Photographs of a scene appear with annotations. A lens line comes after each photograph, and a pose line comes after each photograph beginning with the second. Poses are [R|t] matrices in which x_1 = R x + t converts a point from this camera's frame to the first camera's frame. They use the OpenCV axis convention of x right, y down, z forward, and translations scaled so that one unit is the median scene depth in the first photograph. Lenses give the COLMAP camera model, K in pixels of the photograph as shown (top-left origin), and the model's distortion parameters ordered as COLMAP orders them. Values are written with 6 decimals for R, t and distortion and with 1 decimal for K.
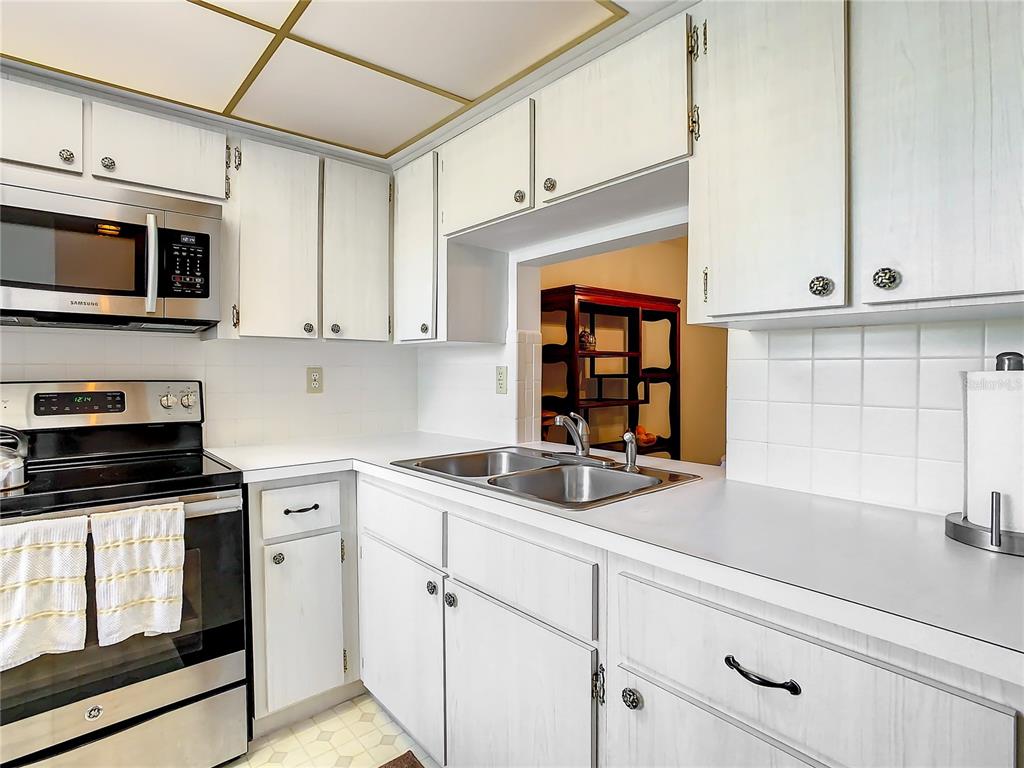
lens RADIAL K [[544.2, 0, 513.9], [0, 544.2, 377.7], [0, 0, 1]] dist [-0.018971, 0.000250]
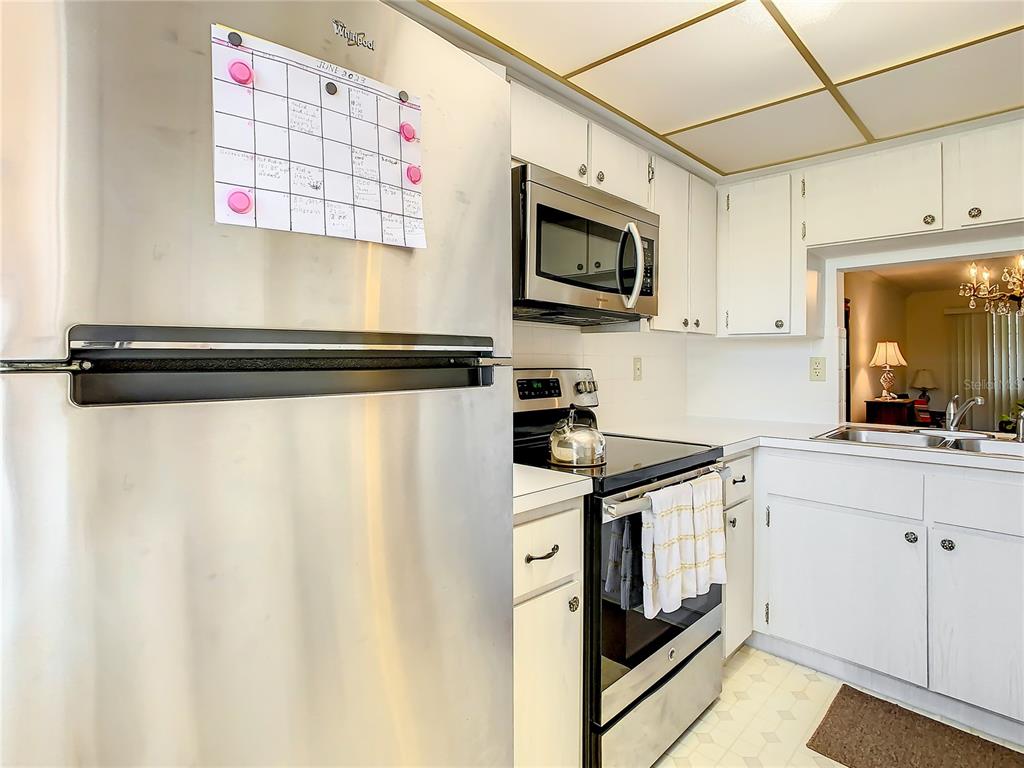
lens RADIAL K [[535.7, 0, 513.7], [0, 535.7, 357.1], [0, 0, 1]] dist [-0.022687, 0.000504]
pose [[0.997141, 0.003415, 0.075482, -0.903537], [-0.001661, 0.999727, -0.023300, 0.007857], [-0.075541, 0.023108, 0.996875, -0.096445]]
